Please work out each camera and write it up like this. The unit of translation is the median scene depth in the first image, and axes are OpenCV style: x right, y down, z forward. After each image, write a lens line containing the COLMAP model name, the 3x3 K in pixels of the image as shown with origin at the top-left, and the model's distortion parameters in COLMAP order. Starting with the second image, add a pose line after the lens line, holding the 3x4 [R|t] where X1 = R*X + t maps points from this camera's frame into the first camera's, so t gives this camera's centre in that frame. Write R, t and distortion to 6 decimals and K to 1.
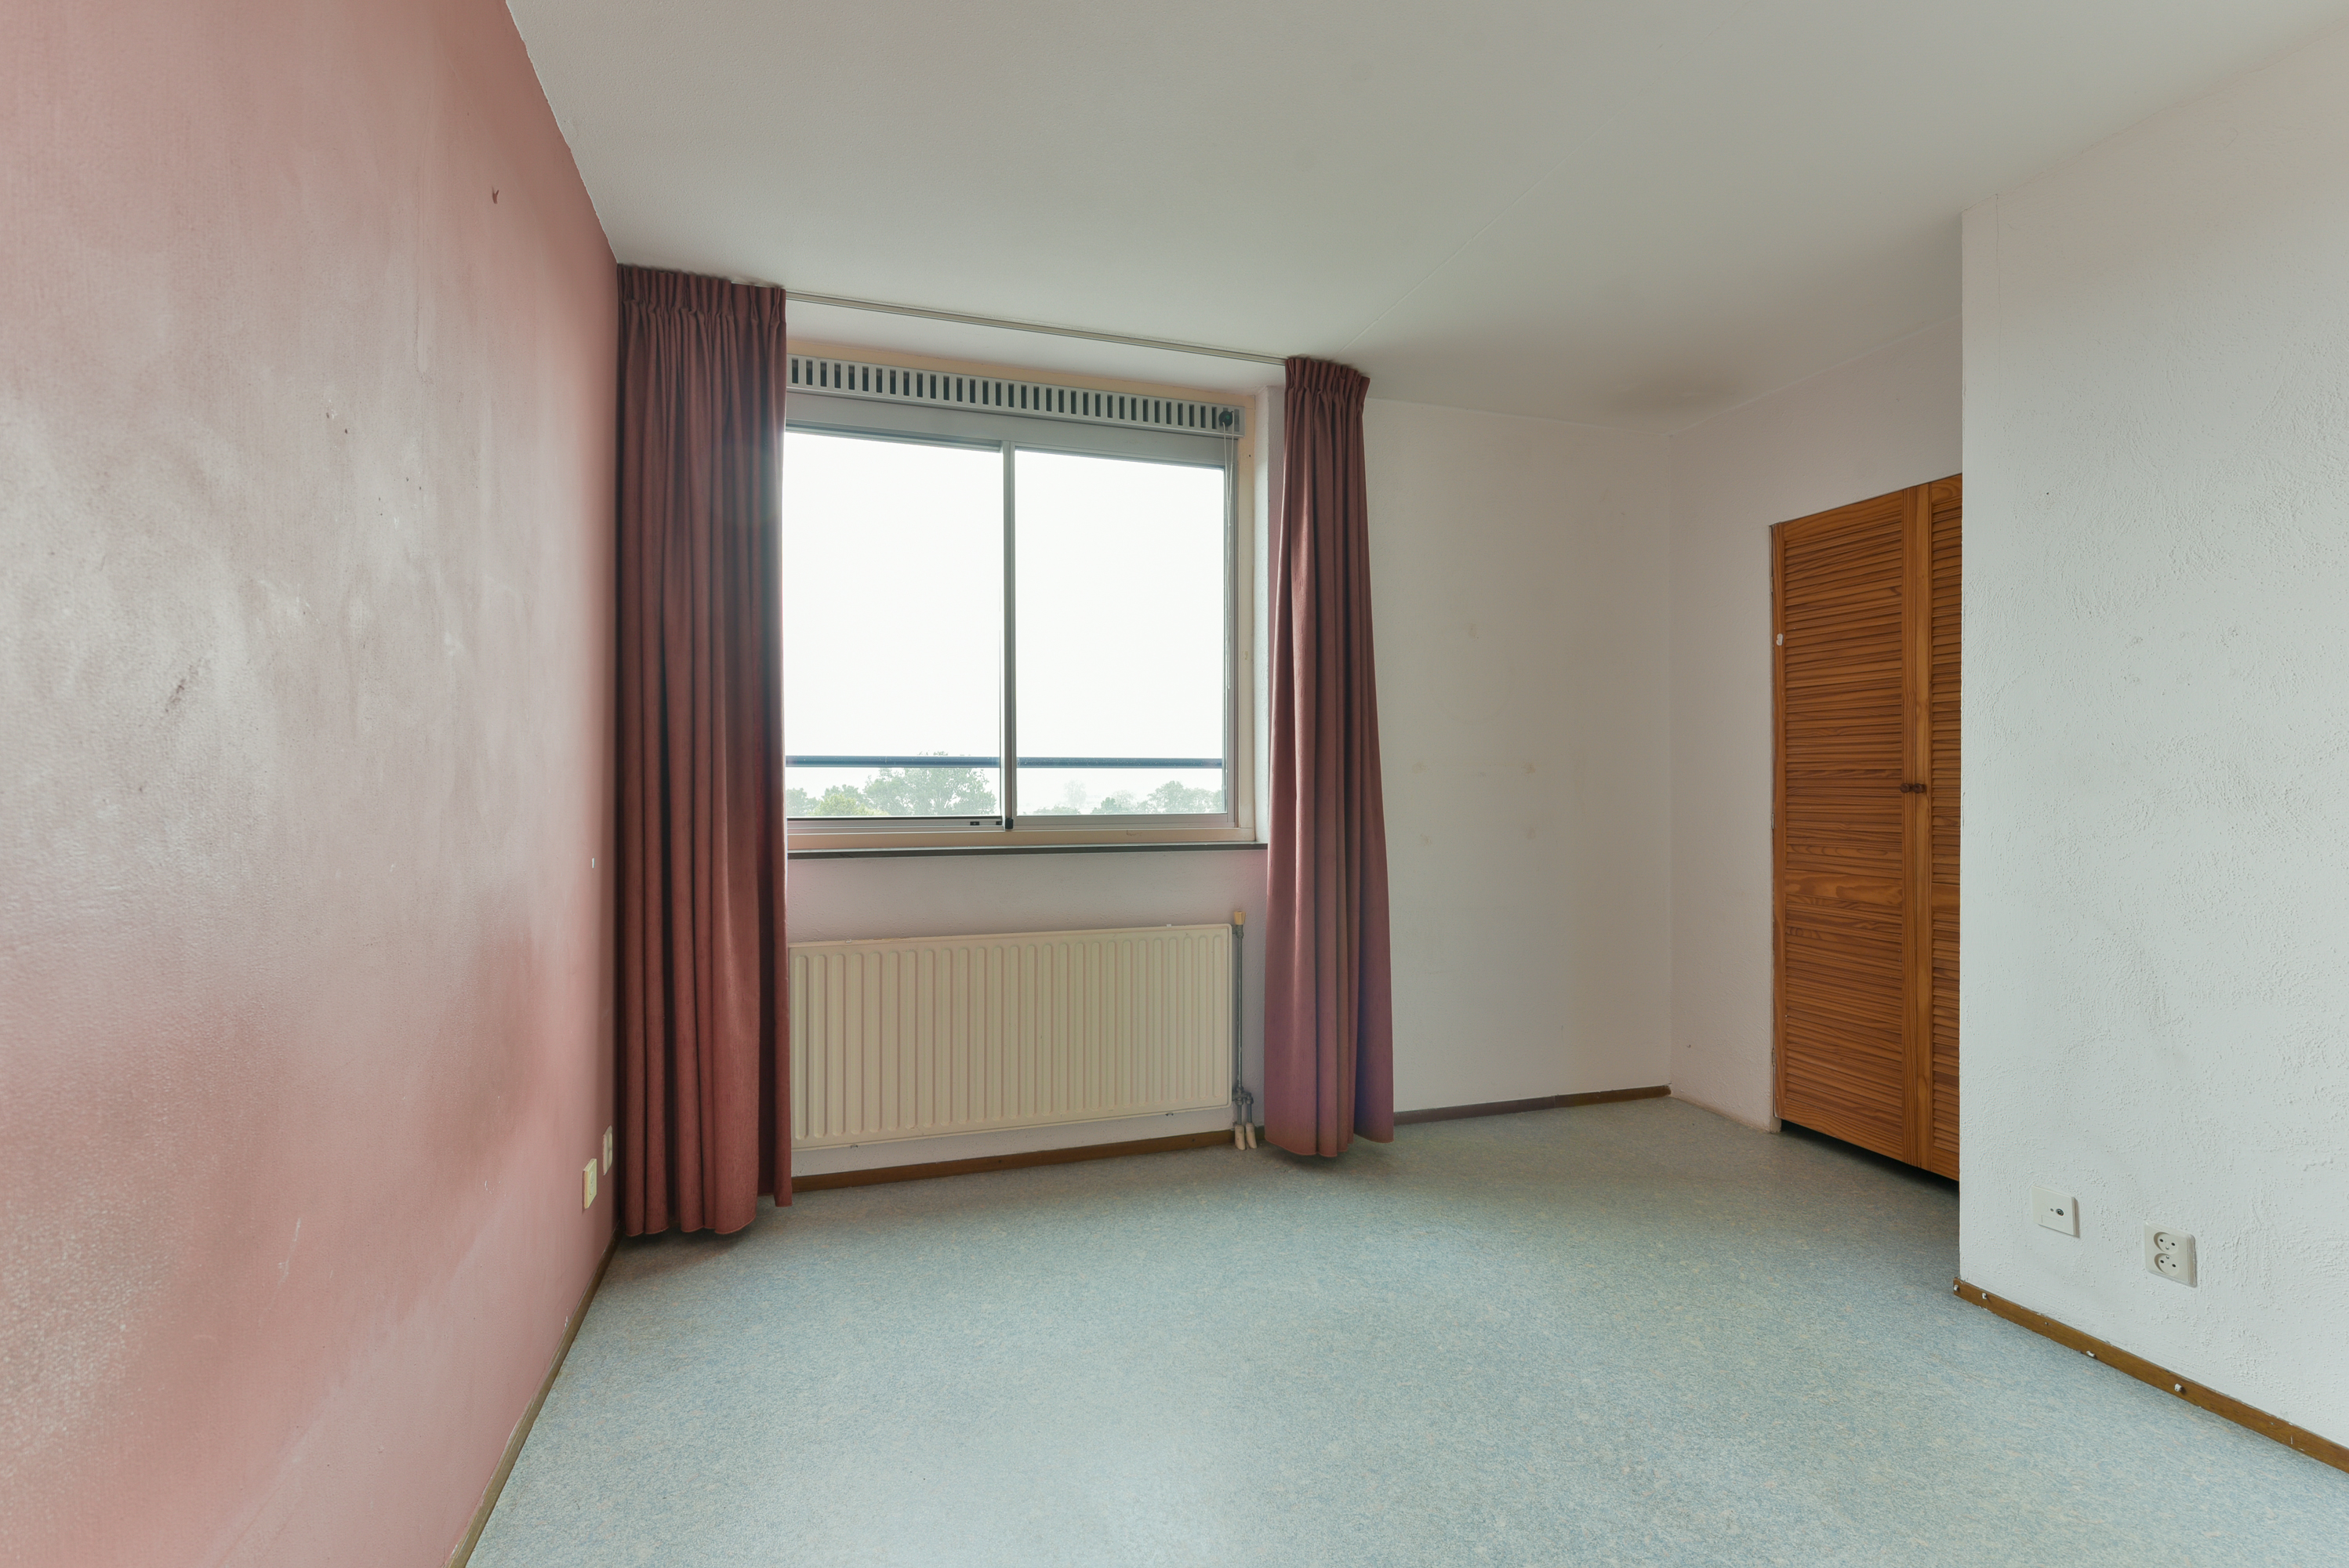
lens RADIAL K [[1052.4, 0, 1177.2], [0, 1052.4, 783.0], [0, 0, 1]] dist [0.003224, -0.001362]
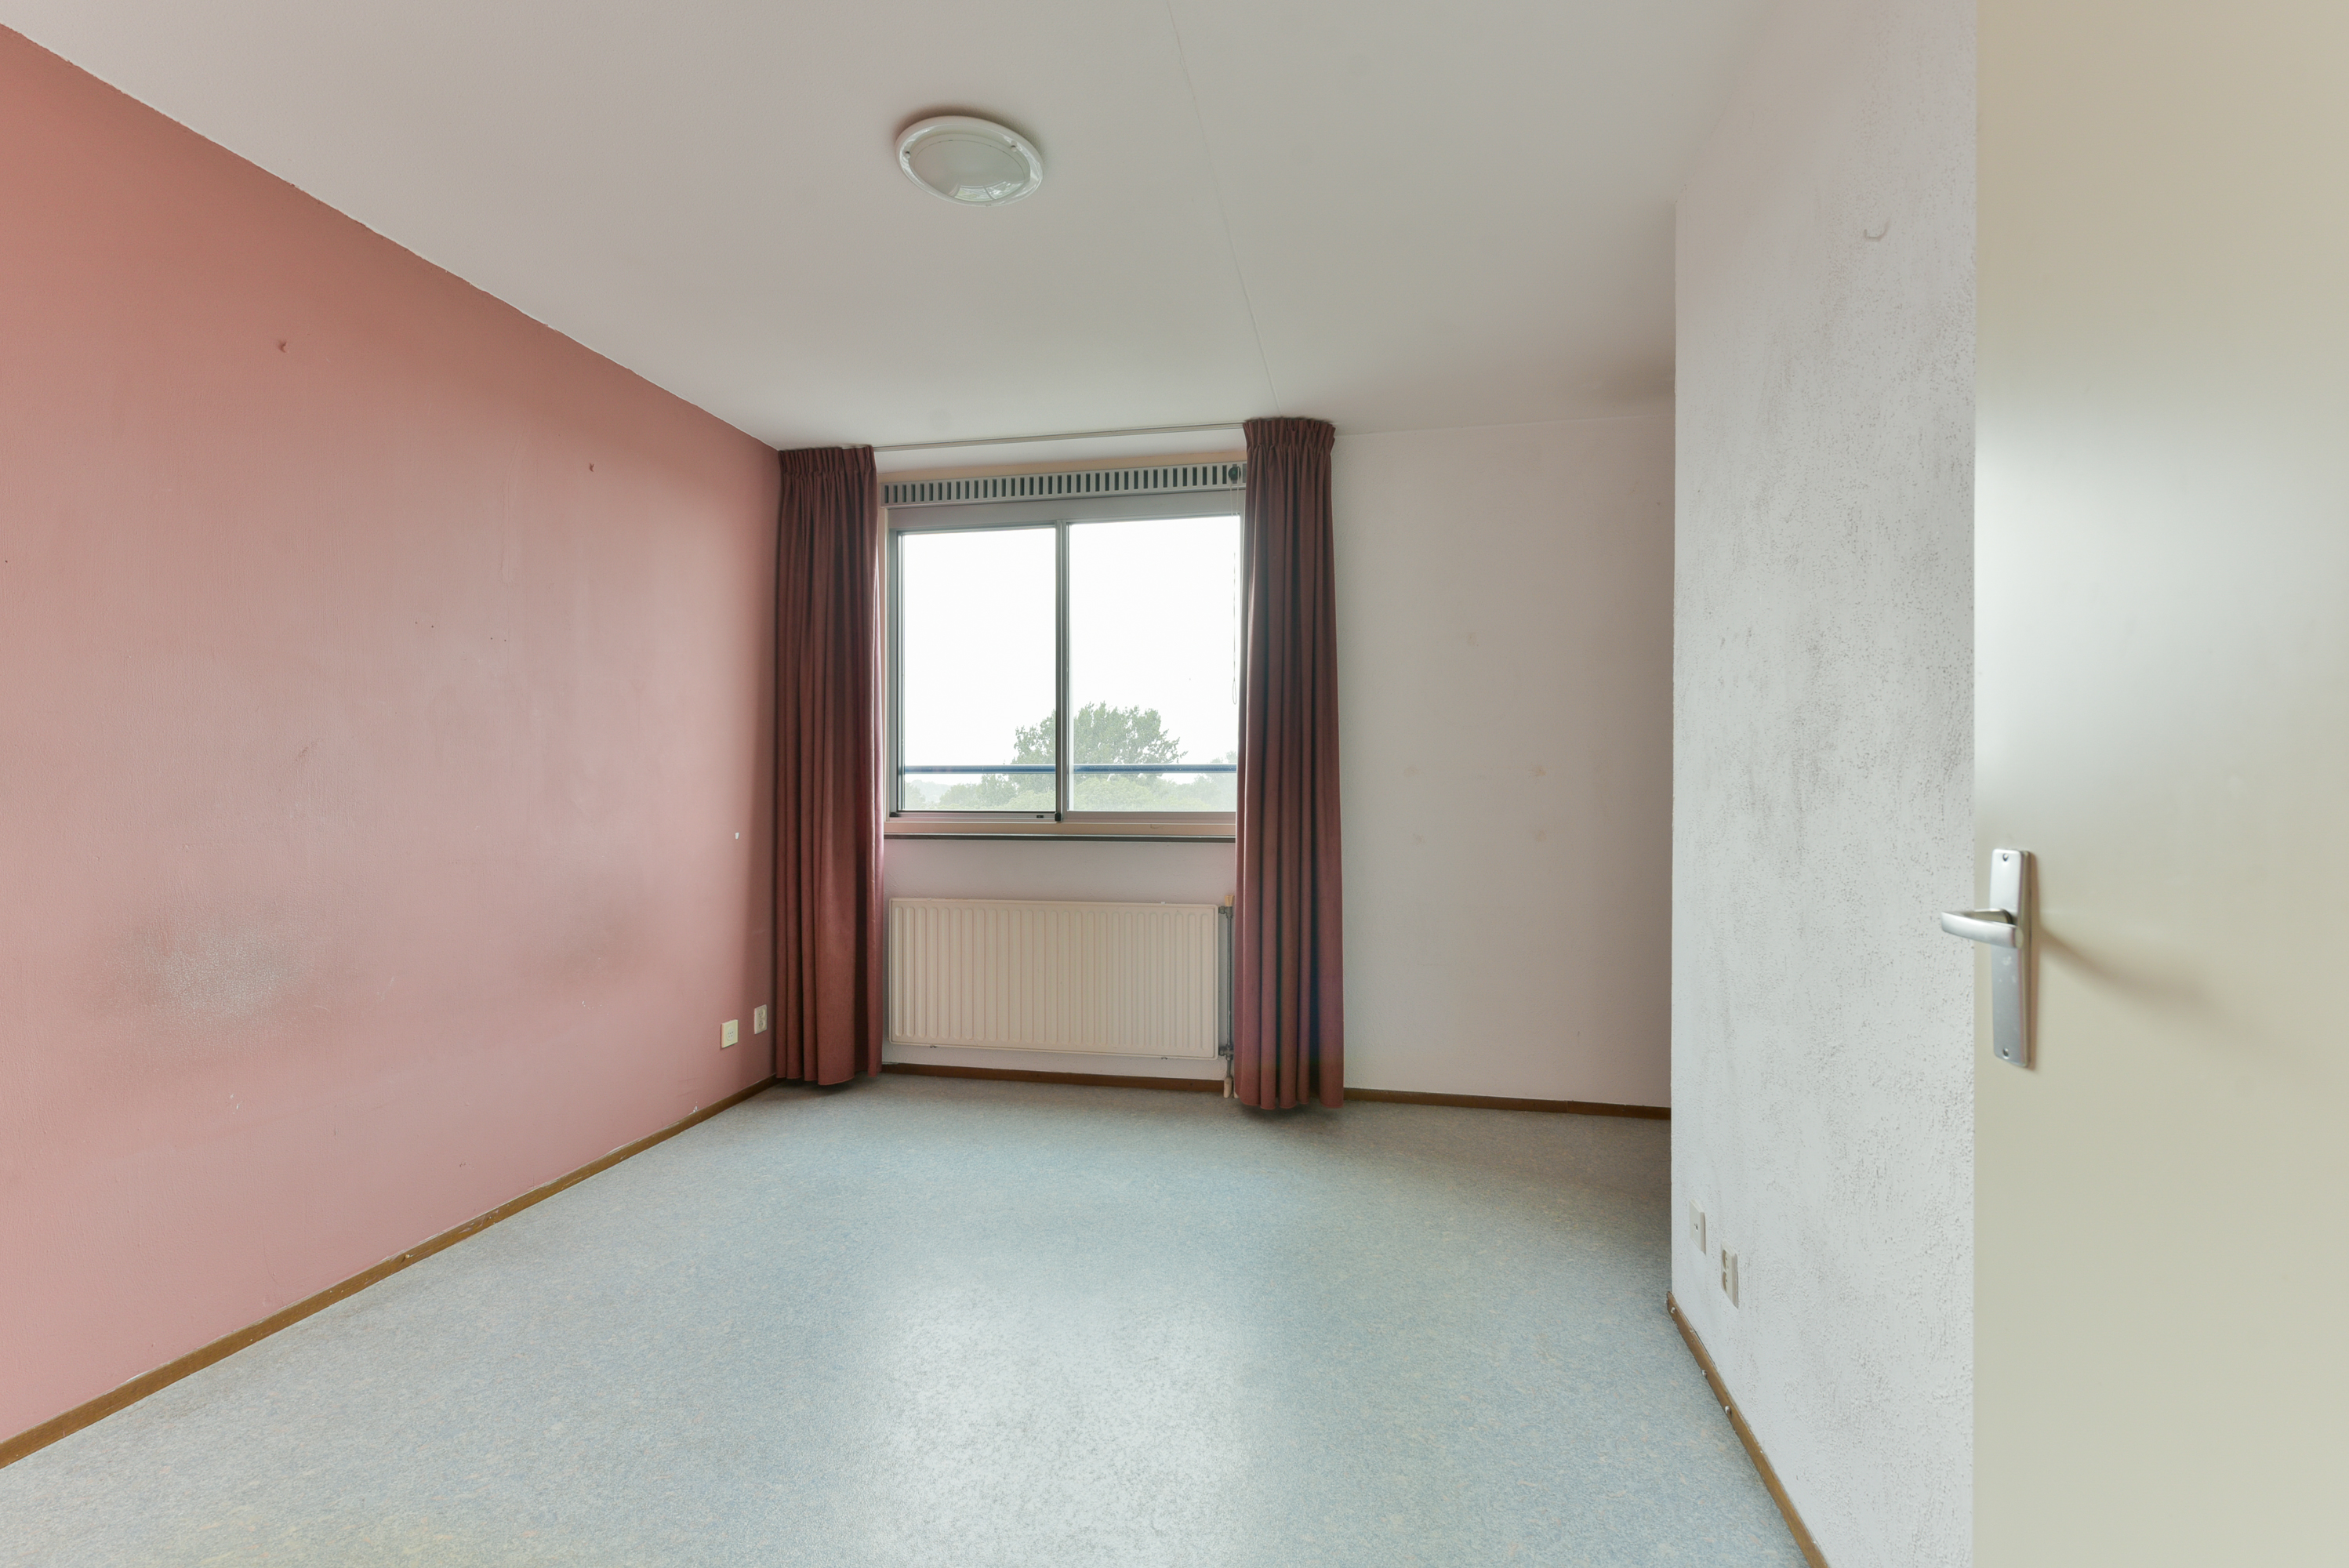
lens RADIAL K [[1063.1, 0, 1174.5], [0, 1063.1, 784.0], [0, 0, 1]] dist [0.000714, -0.000201]
pose [[0.872680, 0.000695, -0.488293, 0.636287], [-0.000331, 1.000000, 0.000833, -0.003366], [0.488293, -0.000565, 0.872680, -0.068852]]
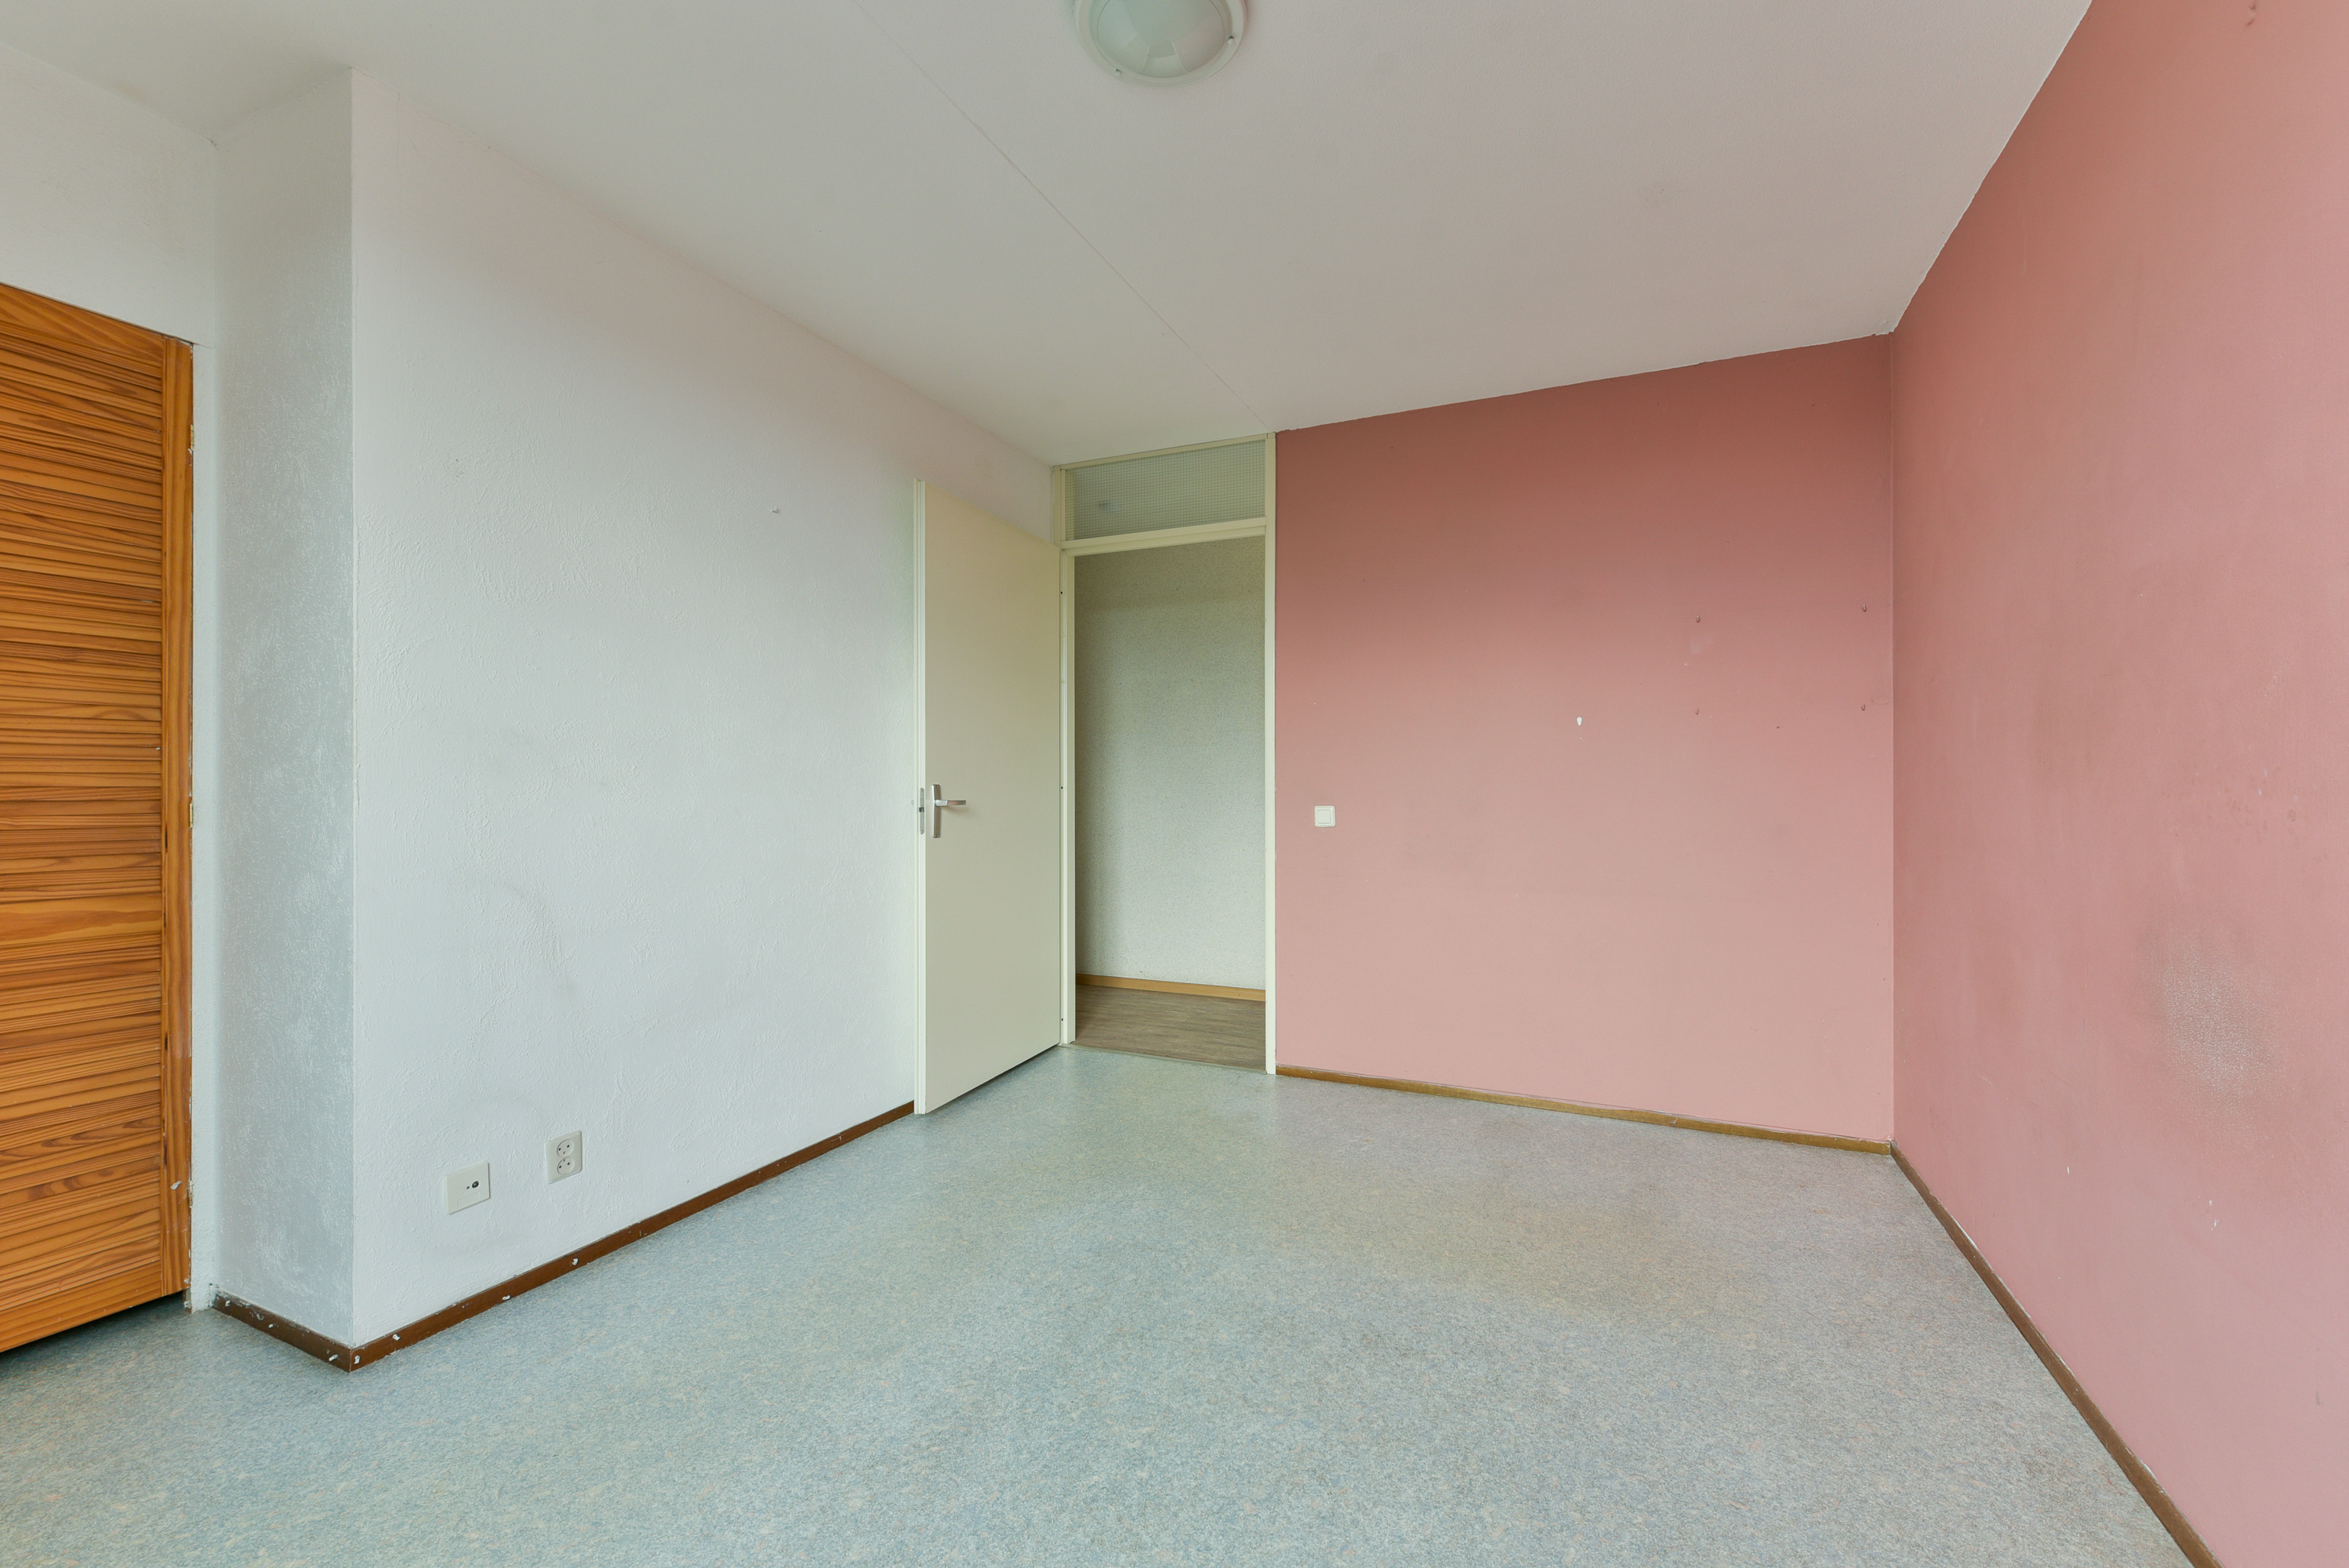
lens RADIAL K [[932.9, 0, 1206.8], [0, 932.9, 791.5], [0, 0, 1]] dist [0.012773, -0.000304]
pose [[-0.746184, -0.001517, 0.665738, -0.199205], [-0.003315, 0.999993, -0.001437, 0.022307], [-0.665731, -0.003279, -0.746184, 0.858379]]
